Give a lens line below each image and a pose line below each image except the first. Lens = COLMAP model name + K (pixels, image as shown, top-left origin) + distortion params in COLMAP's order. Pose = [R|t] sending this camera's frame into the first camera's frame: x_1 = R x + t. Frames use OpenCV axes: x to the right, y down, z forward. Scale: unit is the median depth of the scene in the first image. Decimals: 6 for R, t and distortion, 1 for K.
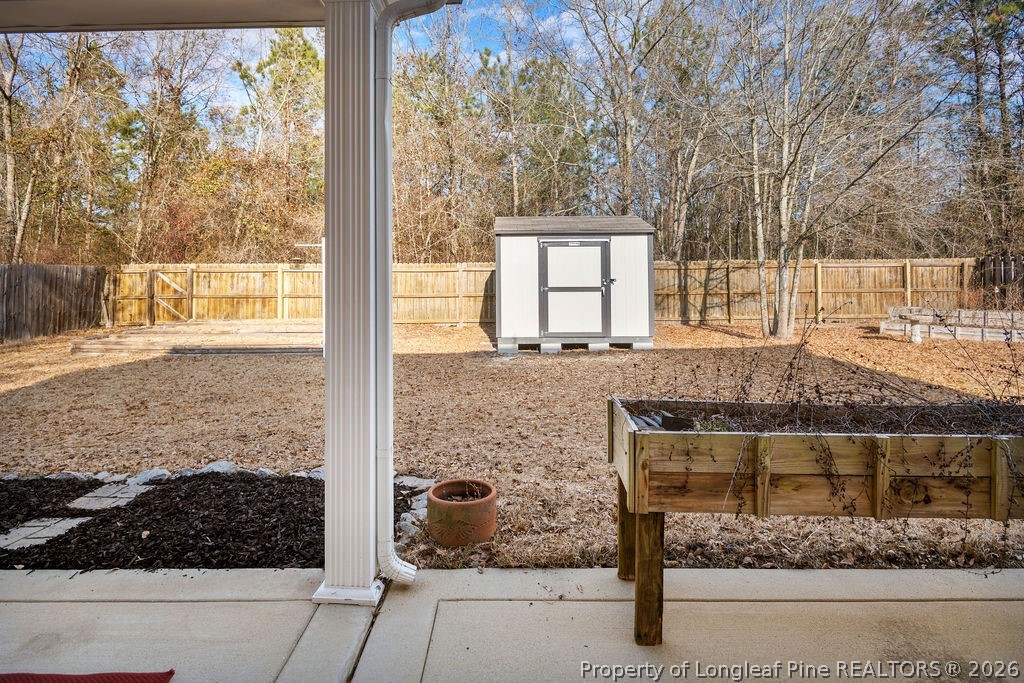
lens RADIAL K [[497.4, 0, 510.9], [0, 497.4, 291.1], [0, 0, 1]] dist [0.002789, 0.000122]
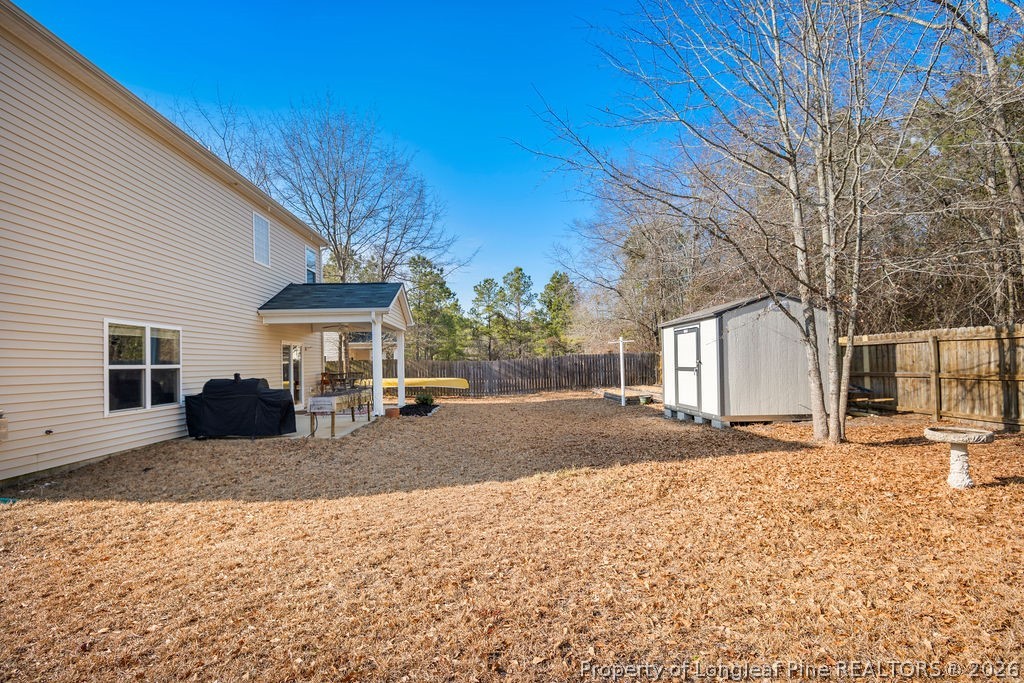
lens RADIAL K [[497.4, 0, 511.1], [0, 497.4, 347.1], [0, 0, 1]] dist [0.002789, 0.000122]
pose [[0.042283, -0.028844, -0.998689, 1.294729], [0.005090, 0.999576, -0.028654, -0.023997], [0.999093, -0.003872, 0.042412, 0.526877]]
